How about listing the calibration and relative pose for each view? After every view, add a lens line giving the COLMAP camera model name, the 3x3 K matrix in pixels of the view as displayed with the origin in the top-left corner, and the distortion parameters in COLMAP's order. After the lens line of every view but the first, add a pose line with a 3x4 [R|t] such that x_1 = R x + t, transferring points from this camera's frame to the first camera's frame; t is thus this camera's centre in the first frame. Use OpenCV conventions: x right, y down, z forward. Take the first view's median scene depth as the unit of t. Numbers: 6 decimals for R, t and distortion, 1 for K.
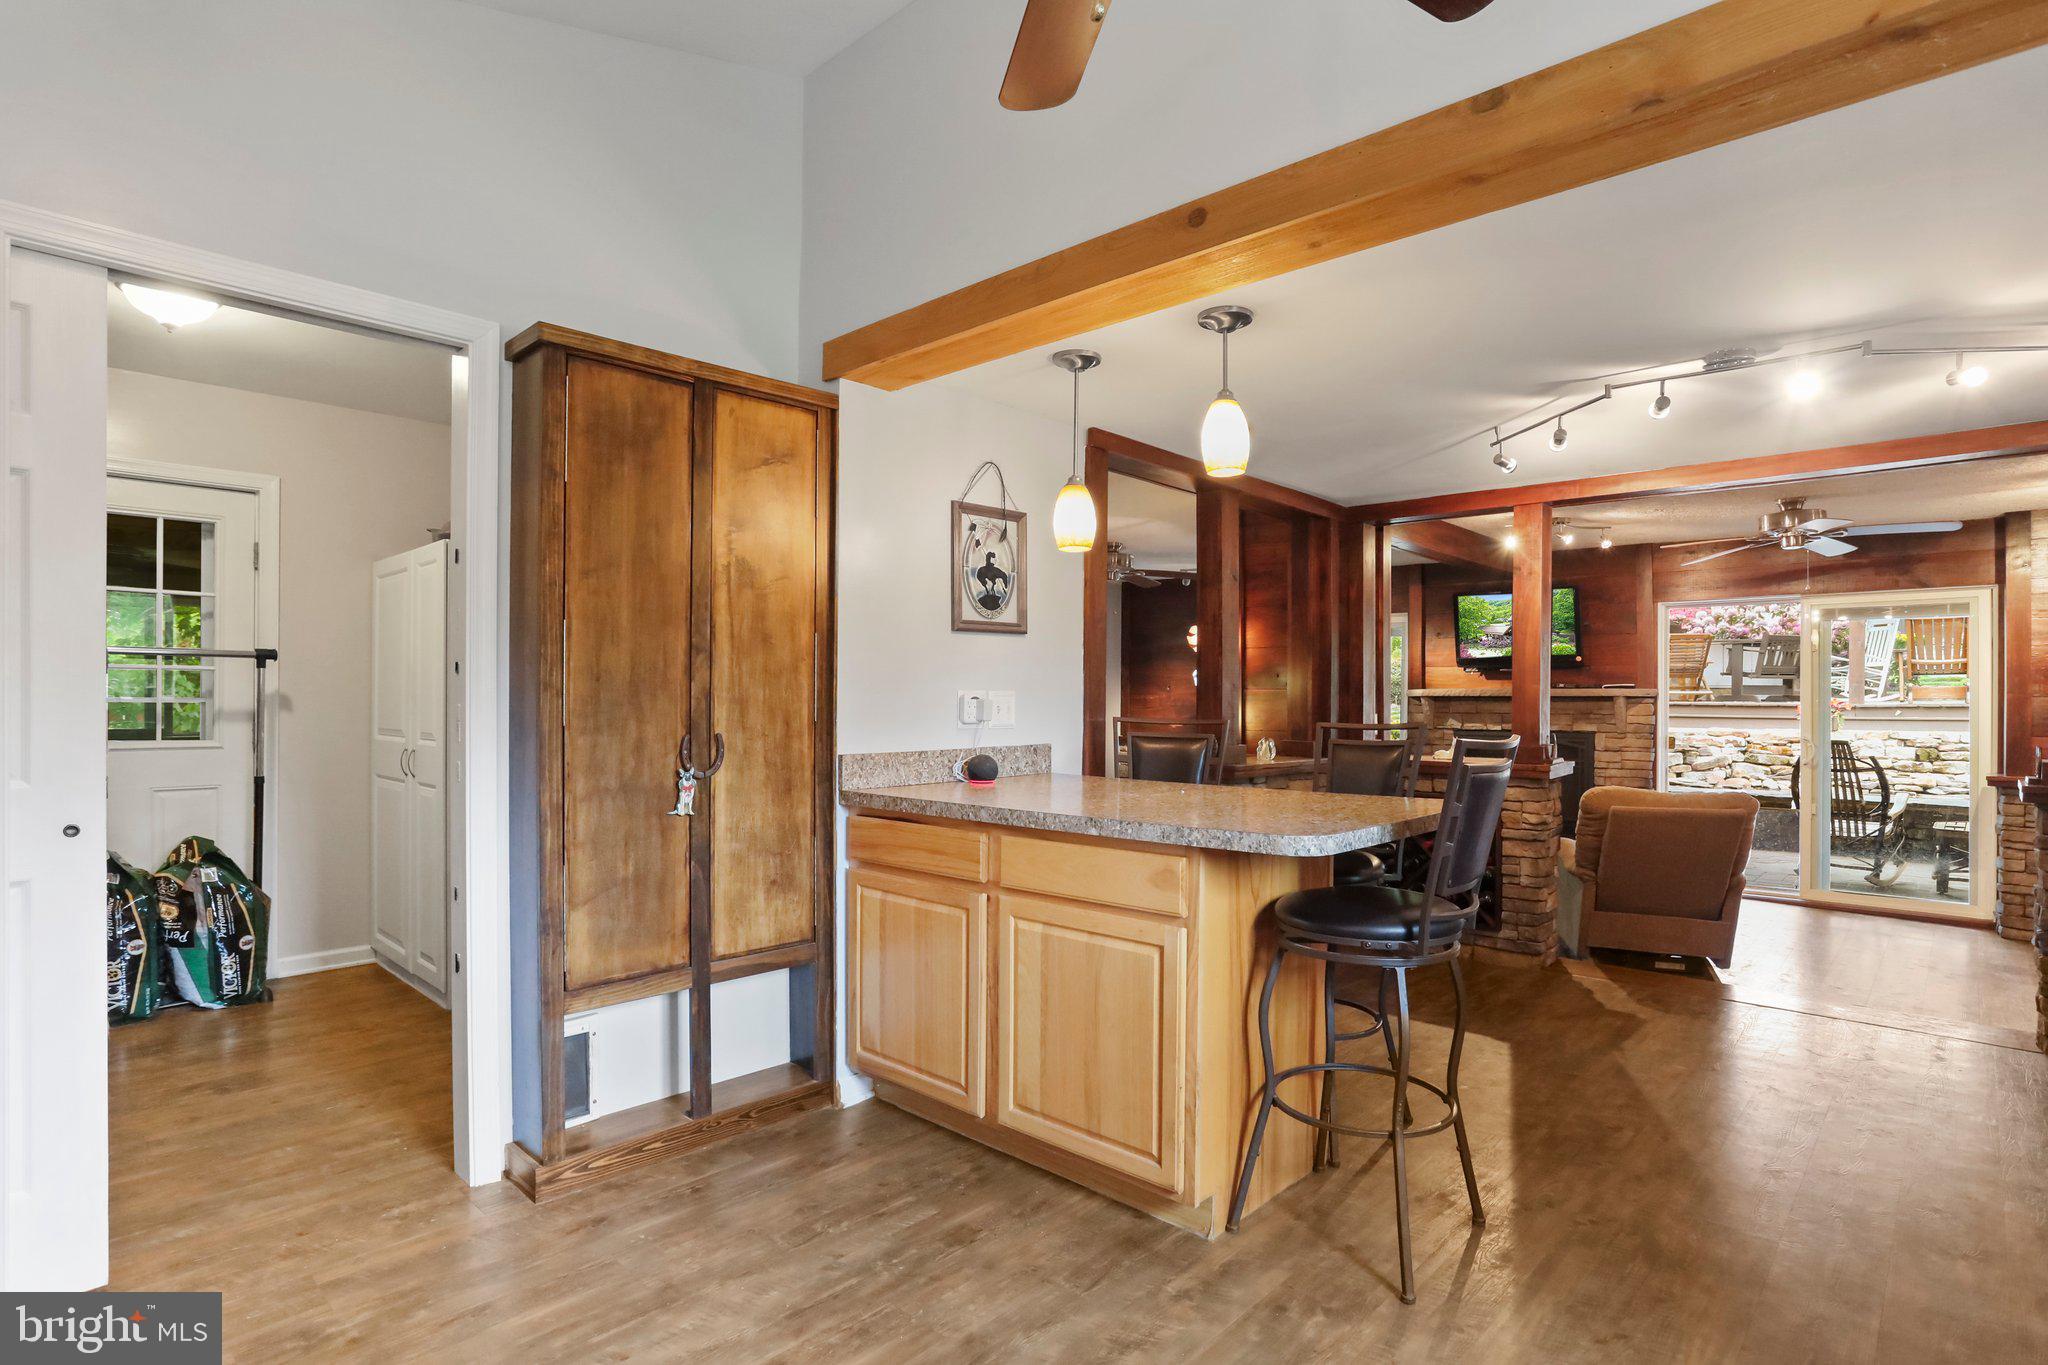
lens RADIAL K [[1060.0, 0, 1031.1], [0, 1060.0, 695.4], [0, 0, 1]] dist [-0.059179, 0.029852]
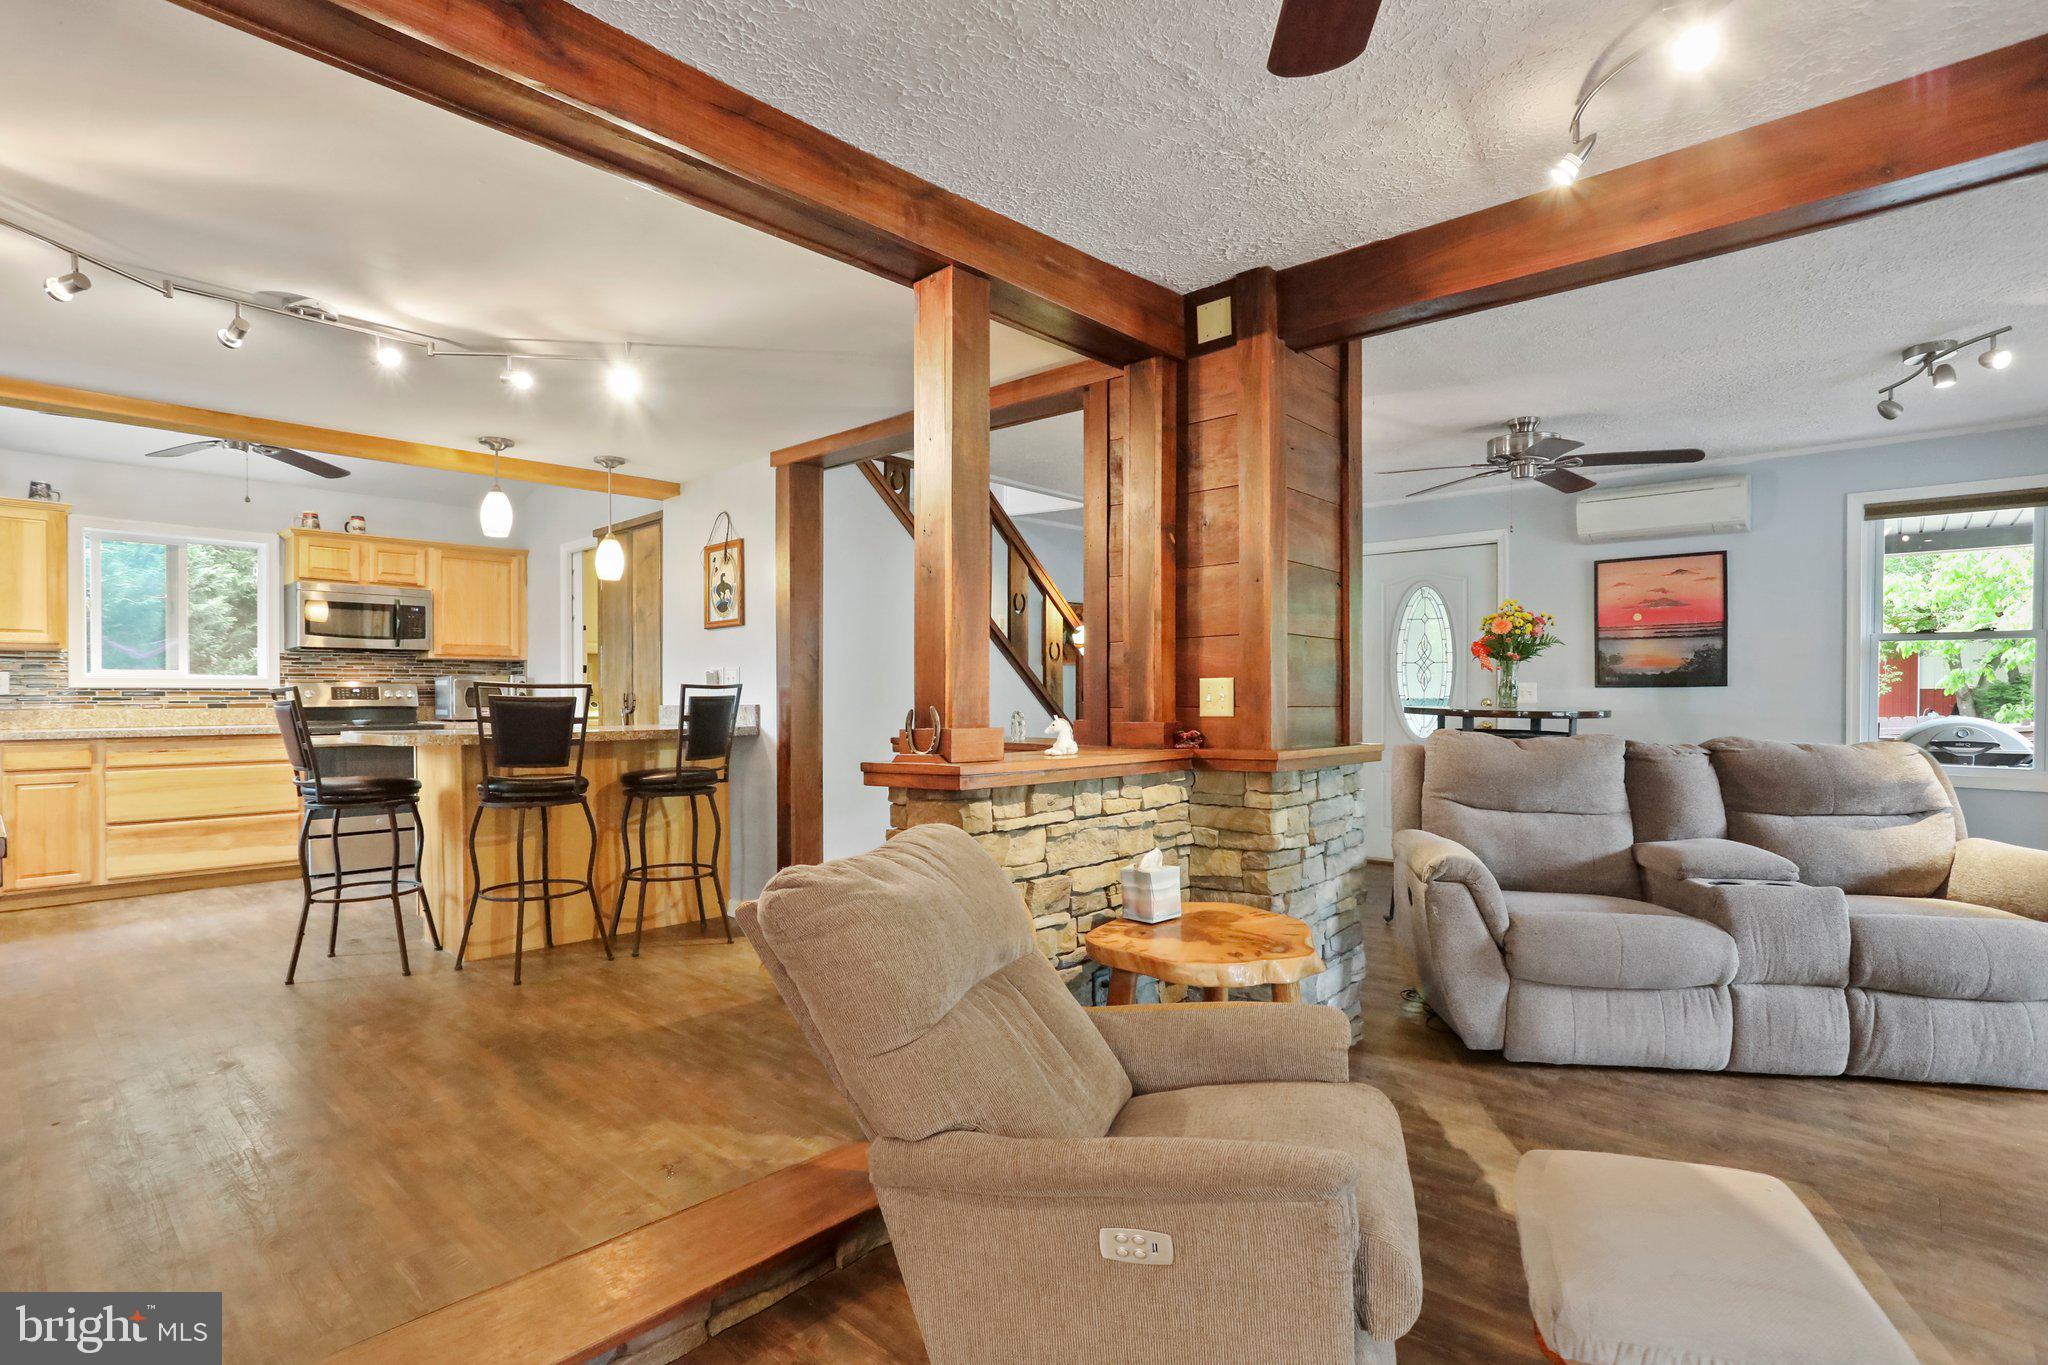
lens RADIAL K [[994.0, 0, 1014.7], [0, 994.0, 697.3], [0, 0, 1]] dist [-0.000118, 0.000423]
pose [[0.003884, -0.004263, -0.999983, 1.366694], [0.005441, 0.999976, -0.004242, 0.046906], [0.999978, -0.005425, 0.003907, 1.414506]]
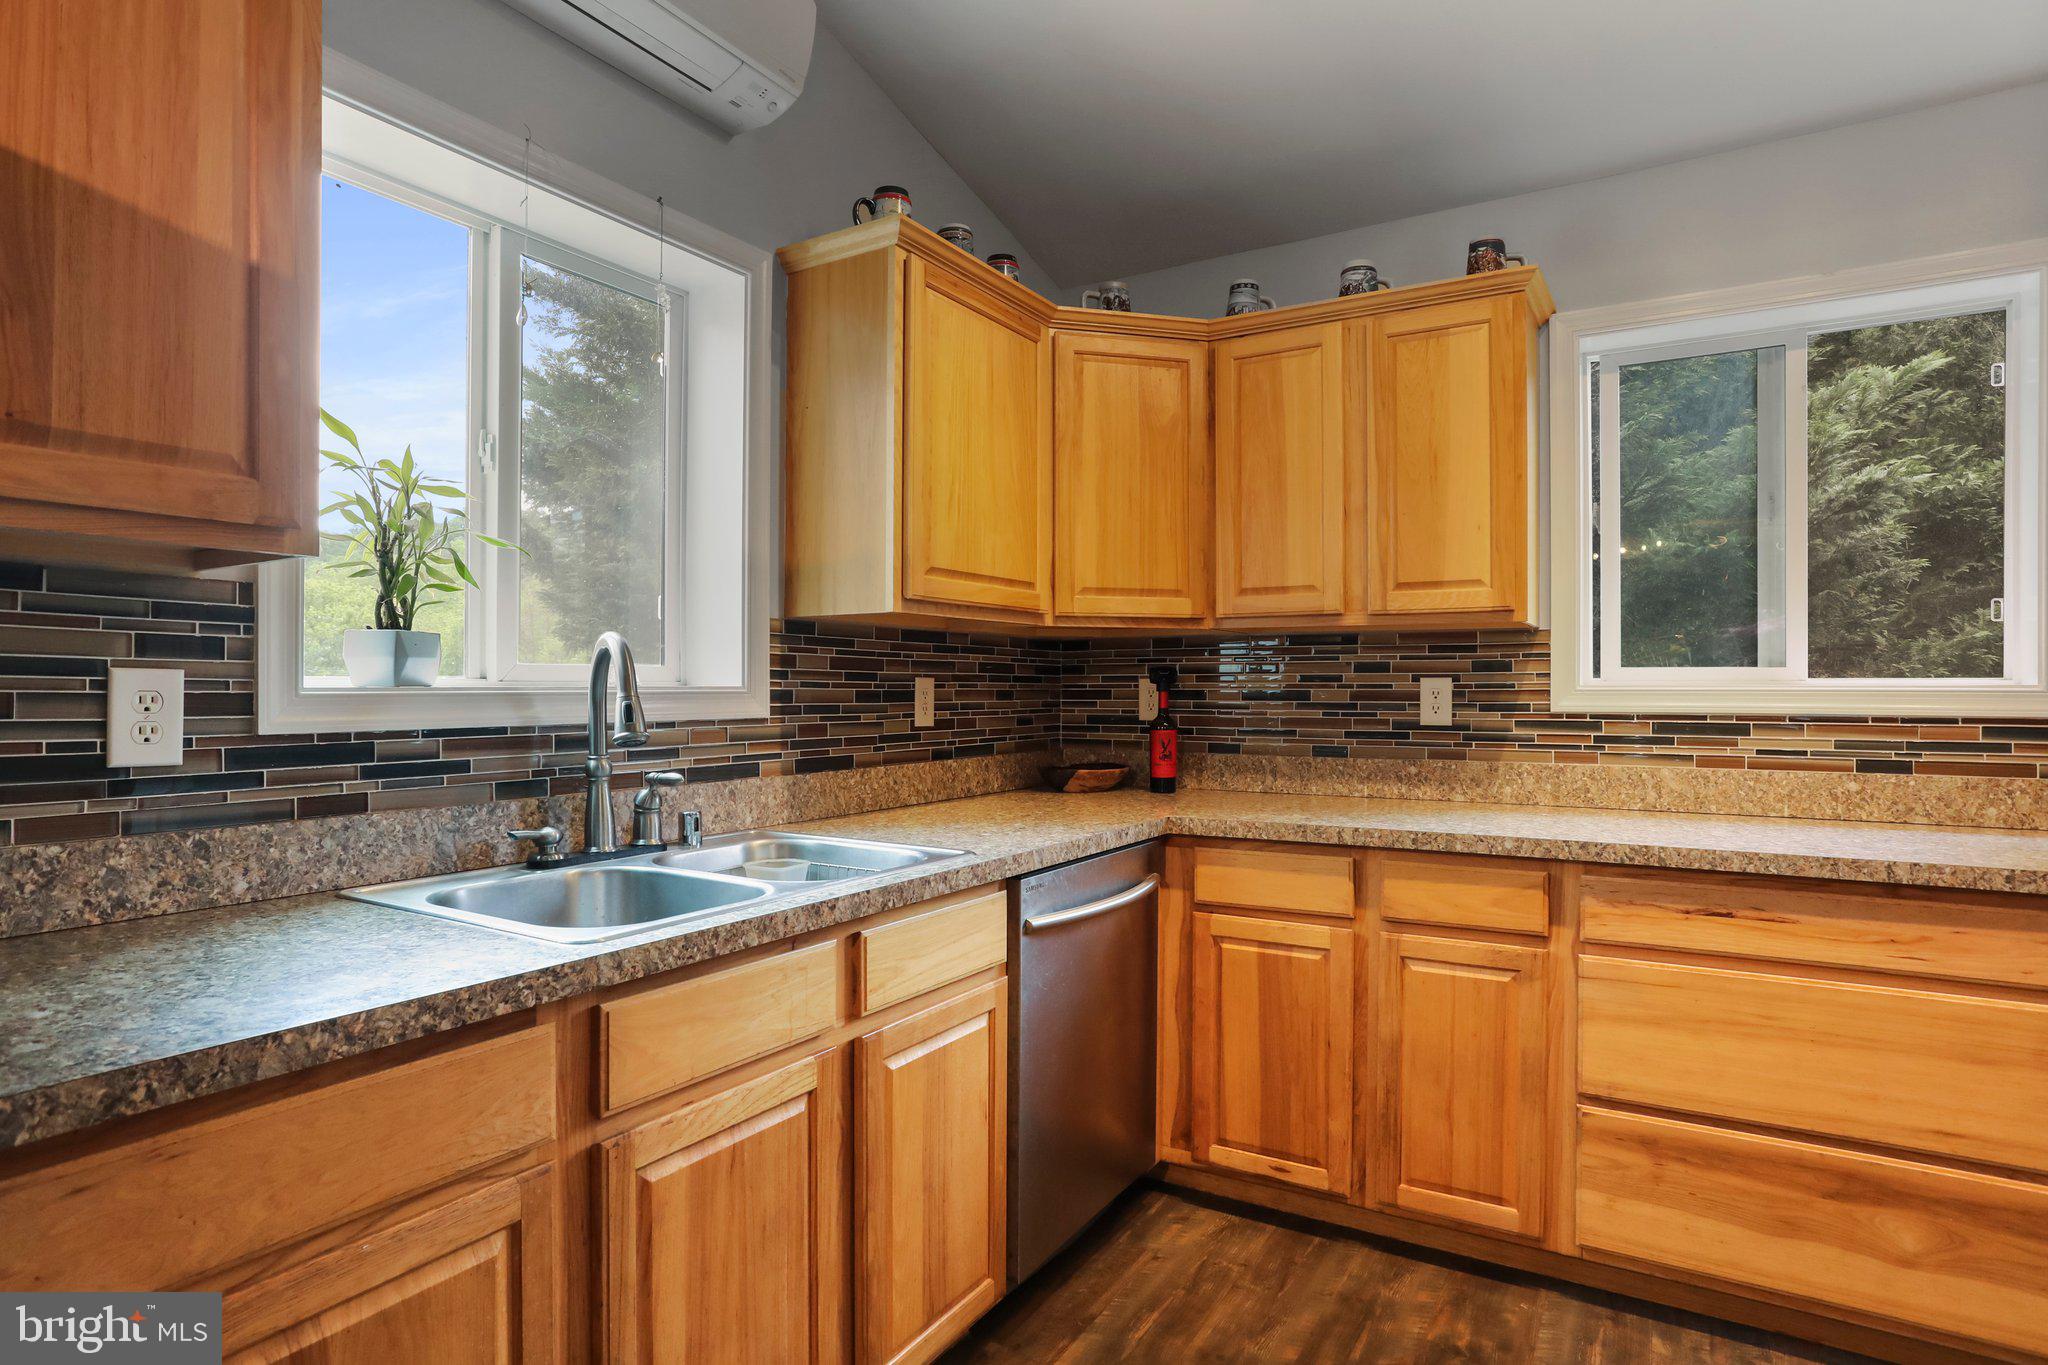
lens RADIAL K [[1060.0, 0, 1031.1], [0, 1060.0, 695.4], [0, 0, 1]] dist [-0.059179, 0.029852]
pose [[-0.978824, -0.004605, -0.204652, 0.257961], [-0.005322, 0.999981, 0.002957, 0.003841], [0.204635, 0.003984, -0.978830, 0.533563]]
